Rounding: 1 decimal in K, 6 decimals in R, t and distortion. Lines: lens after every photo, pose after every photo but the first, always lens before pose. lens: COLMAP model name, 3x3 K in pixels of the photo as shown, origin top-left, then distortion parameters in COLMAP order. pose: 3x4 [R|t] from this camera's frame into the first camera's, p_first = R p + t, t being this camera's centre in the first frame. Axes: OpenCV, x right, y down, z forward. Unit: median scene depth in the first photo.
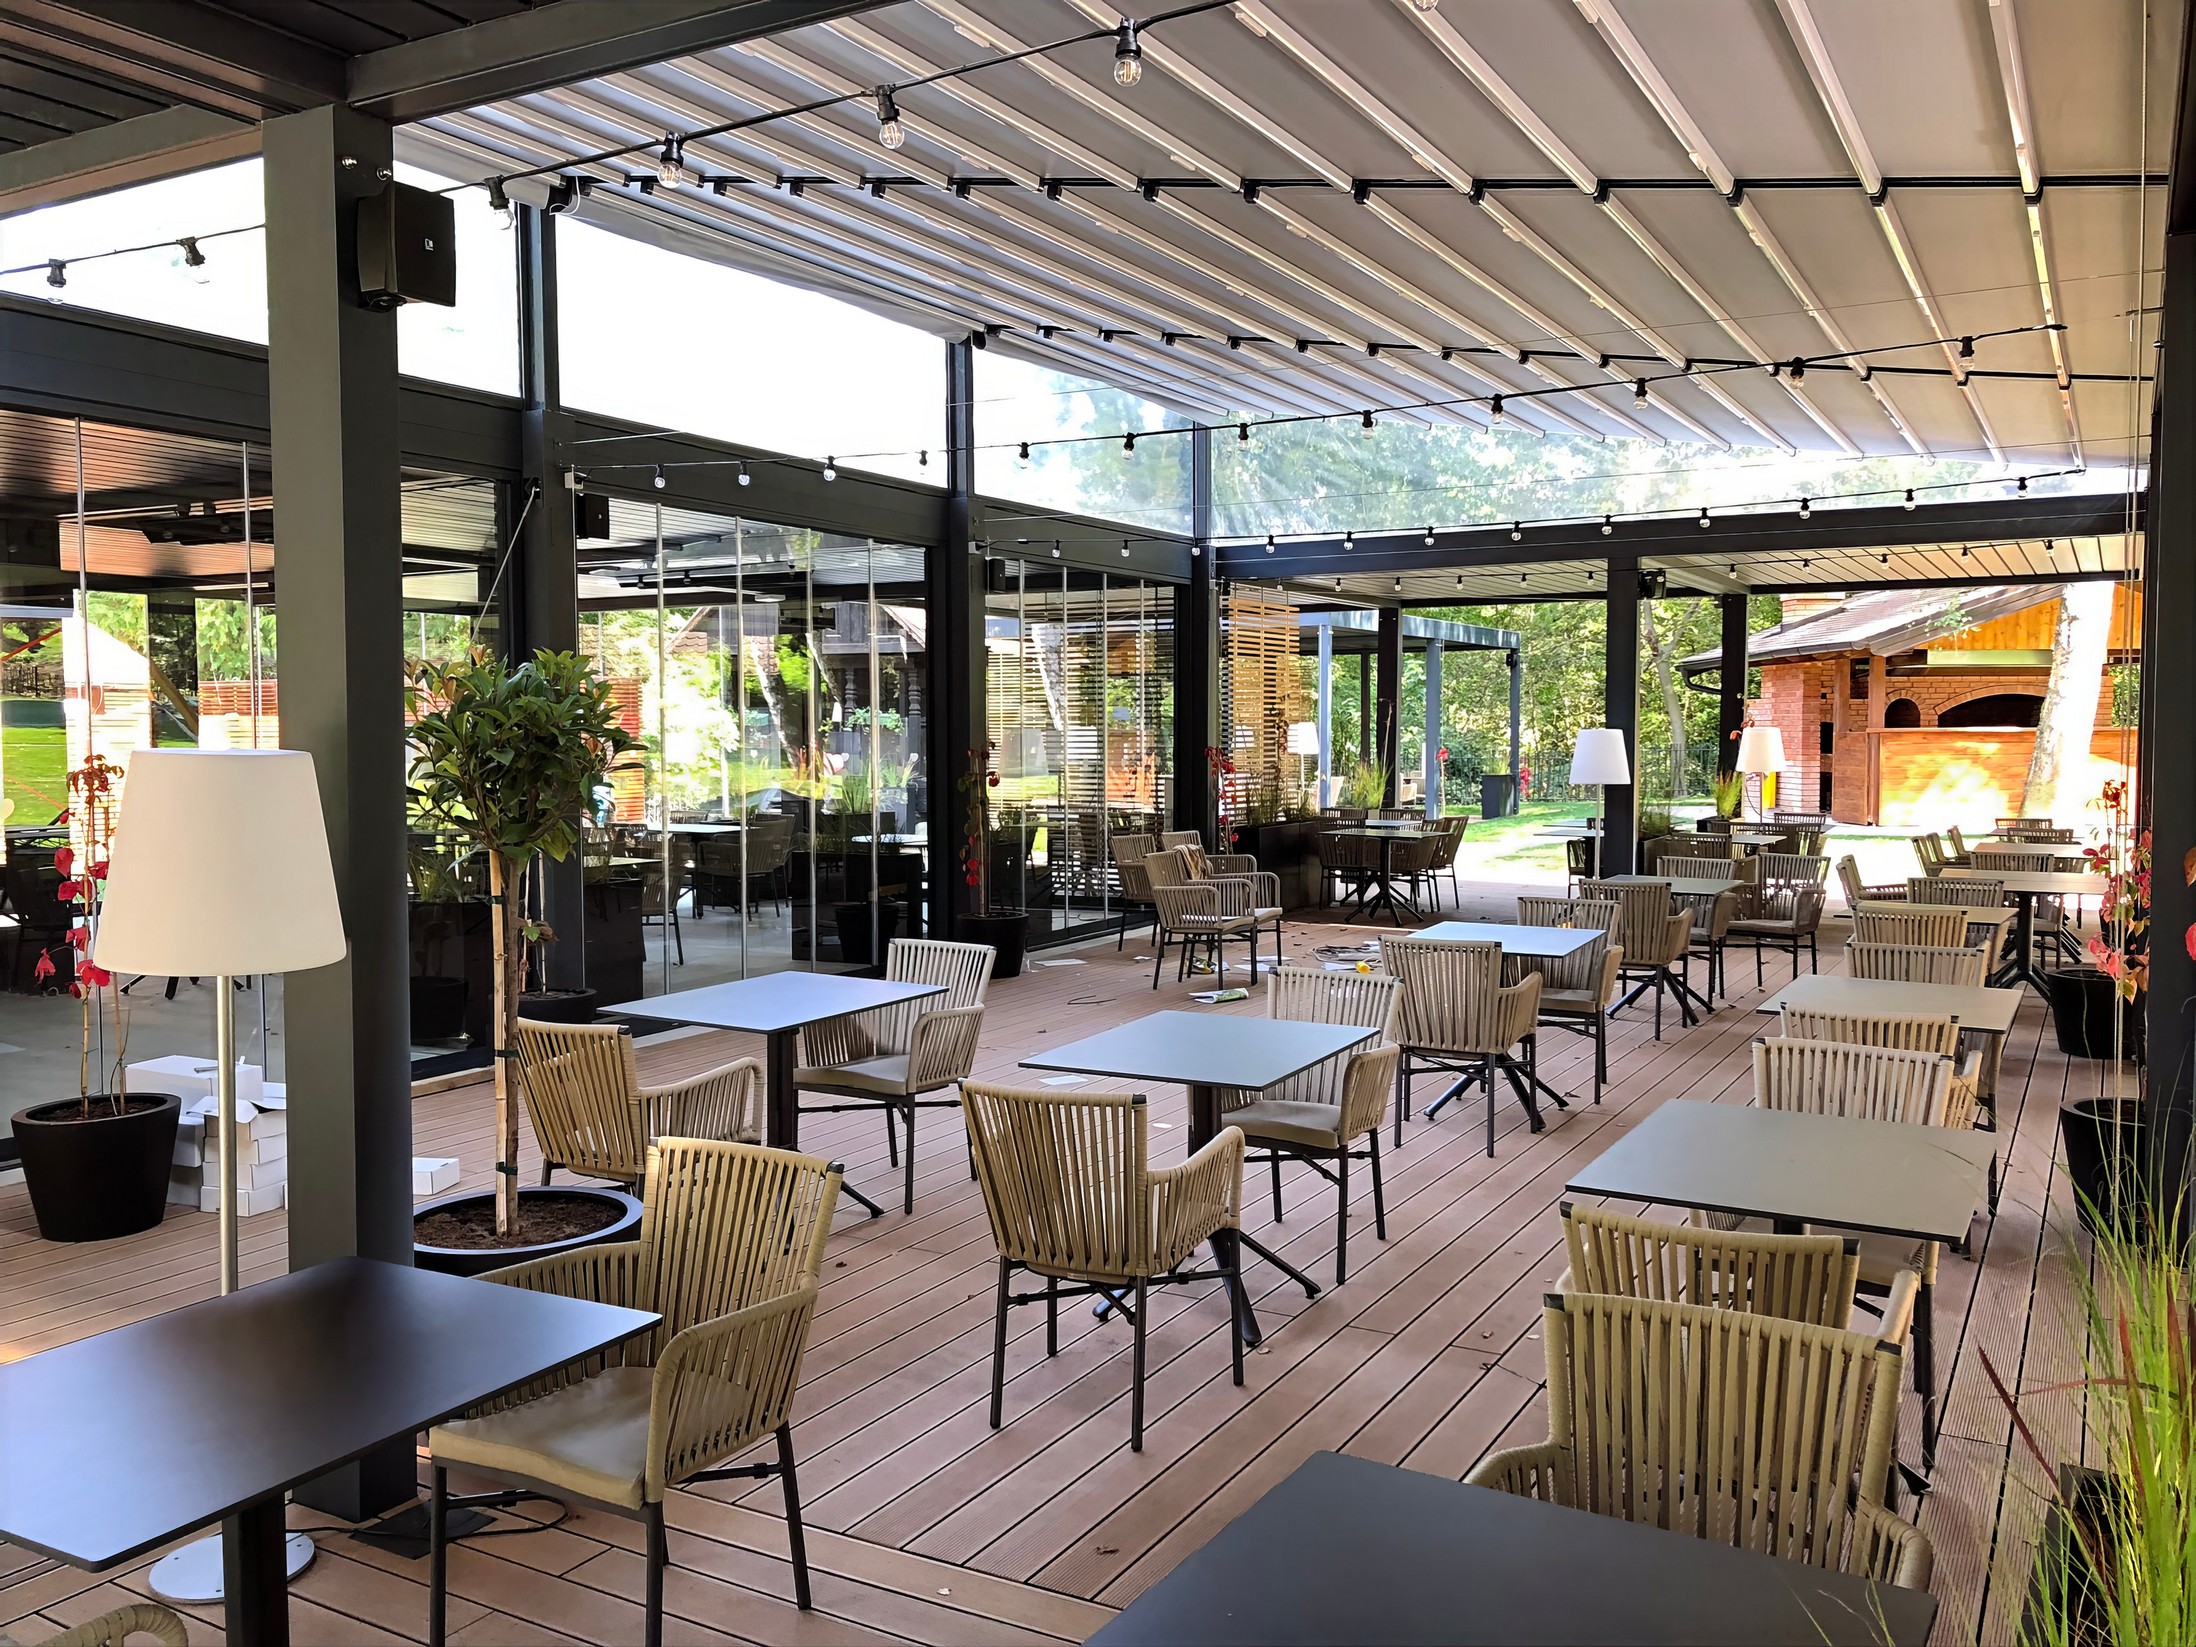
lens RADIAL K [[1773.1, 0, 1096.5], [0, 1773.1, 822.5], [0, 0, 1]] dist [0.017562, -0.026486]
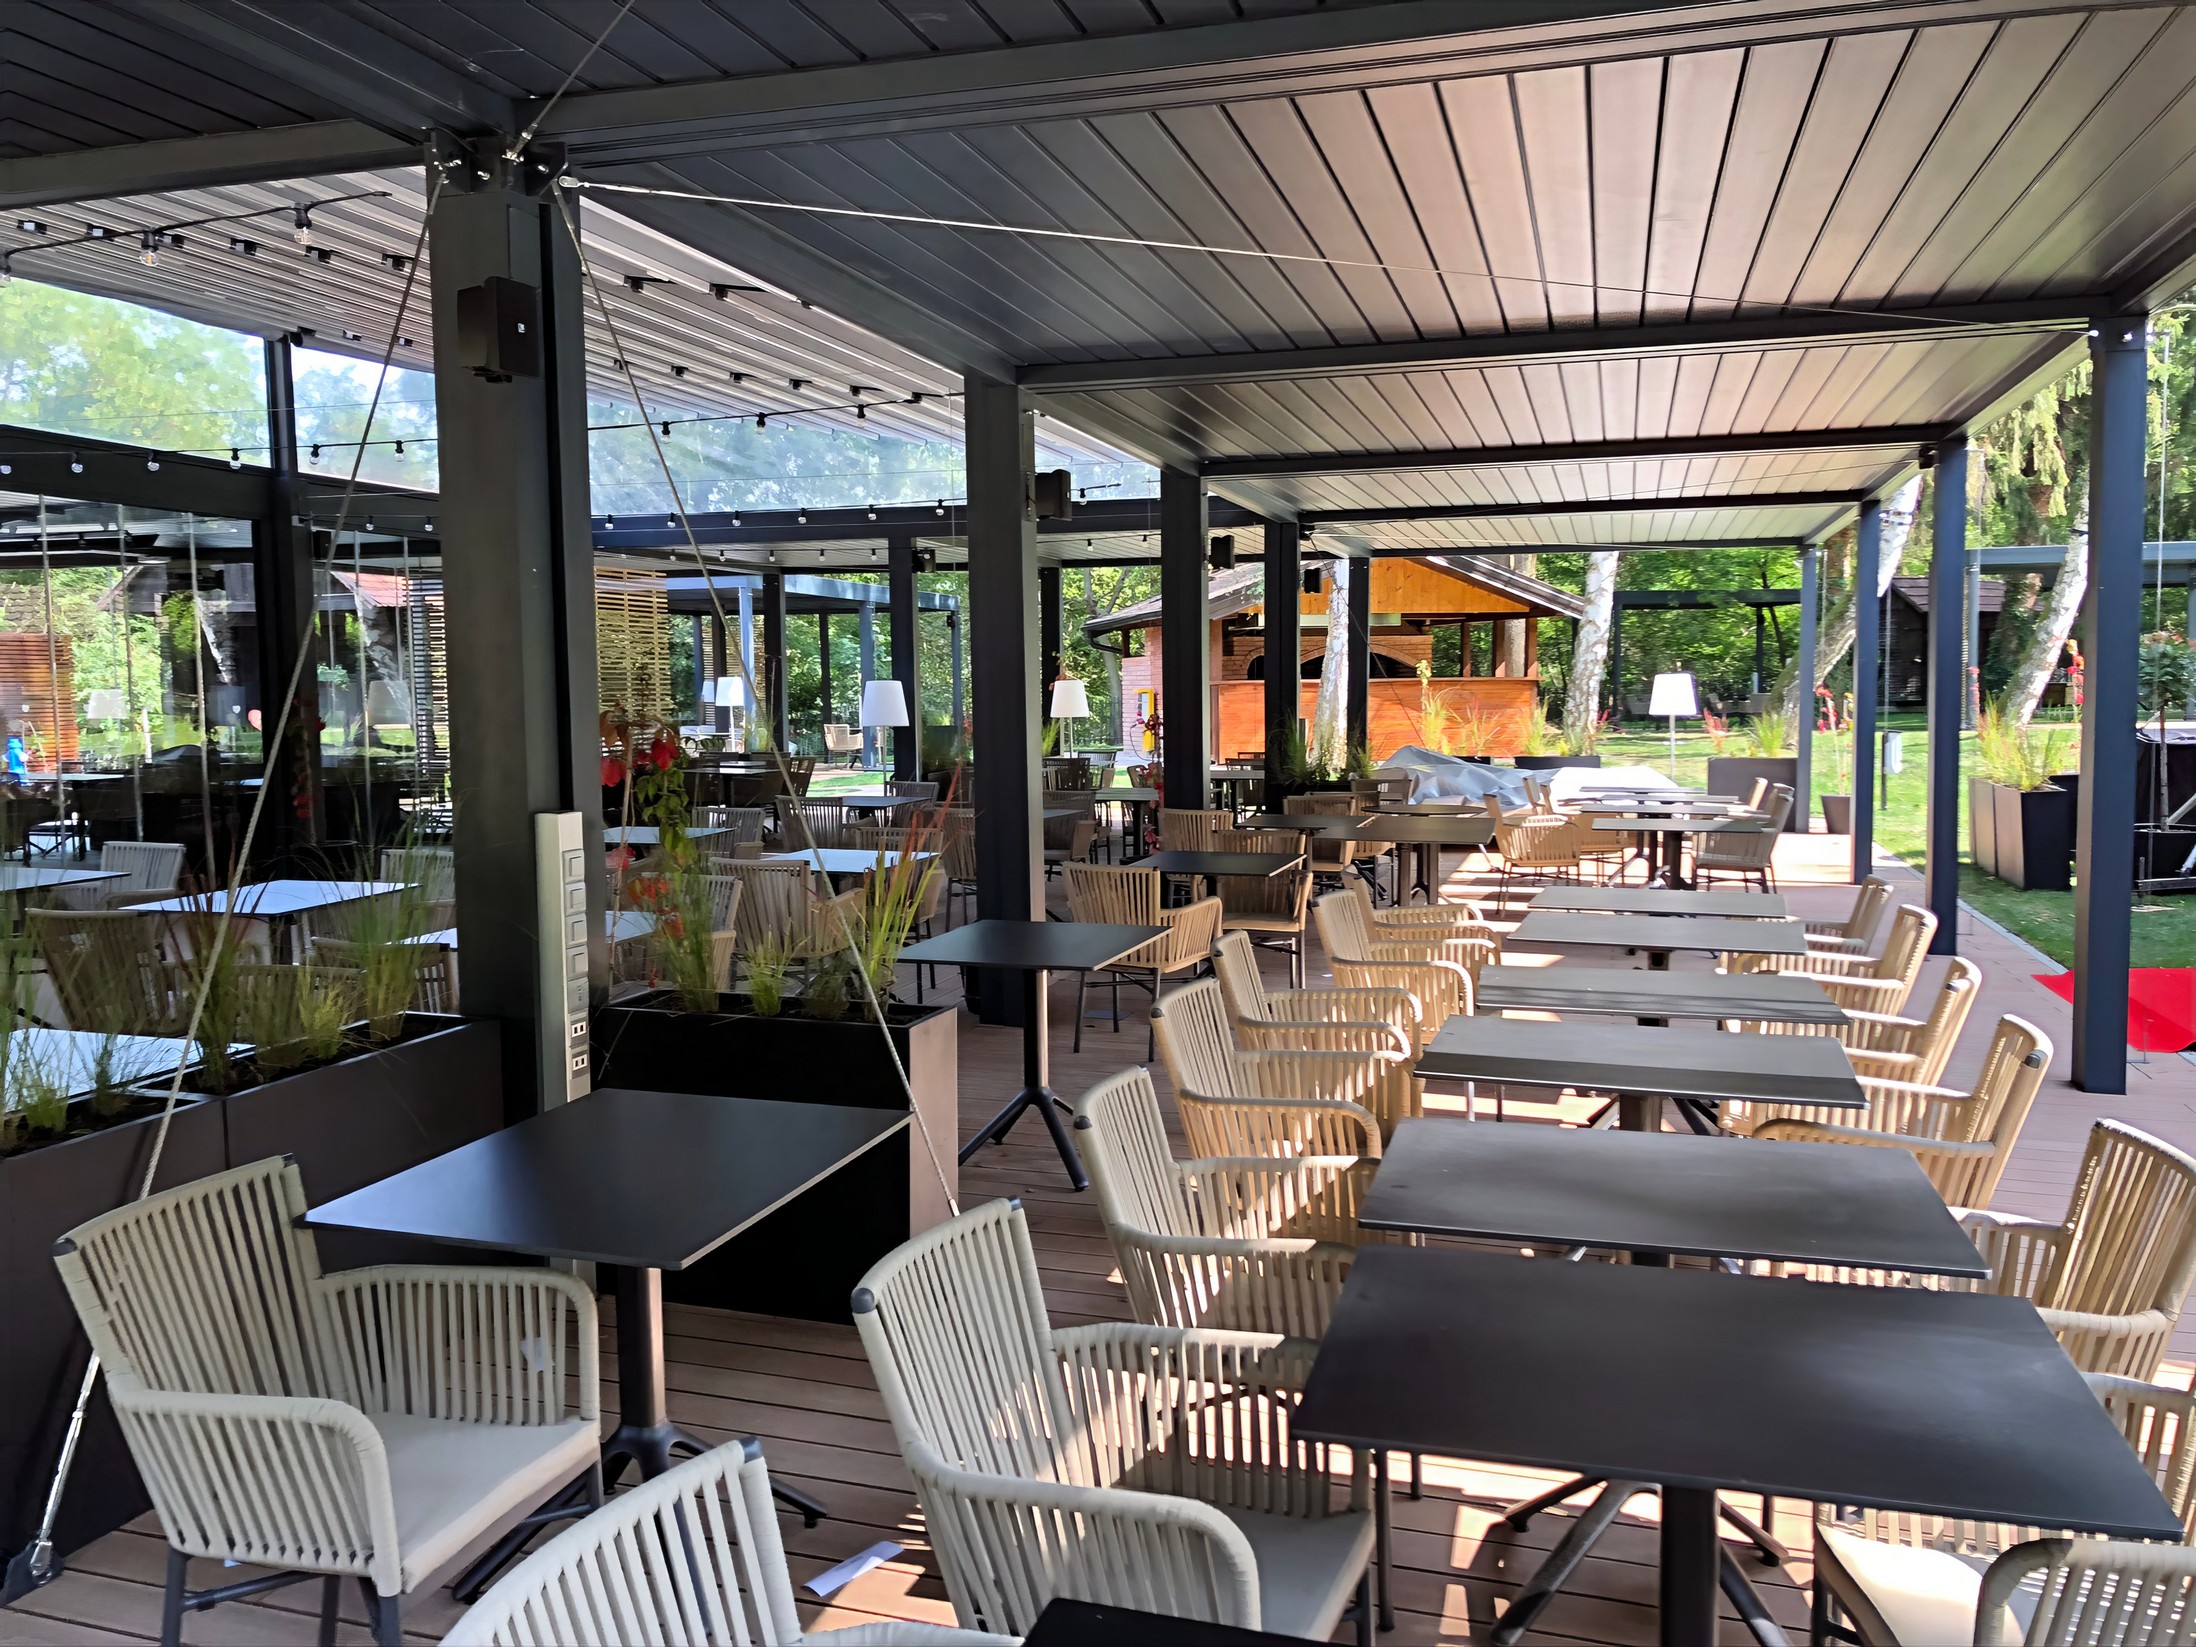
lens RADIAL K [[1773.1, 0, 1101.8], [0, 1773.1, 825.8], [0, 0, 1]] dist [0.017562, -0.026486]
pose [[0.977063, -0.018996, 0.212100, 0.165990], [0.013904, 0.999579, 0.025474, 0.017625], [-0.212495, -0.021940, 0.976916, -0.206006]]
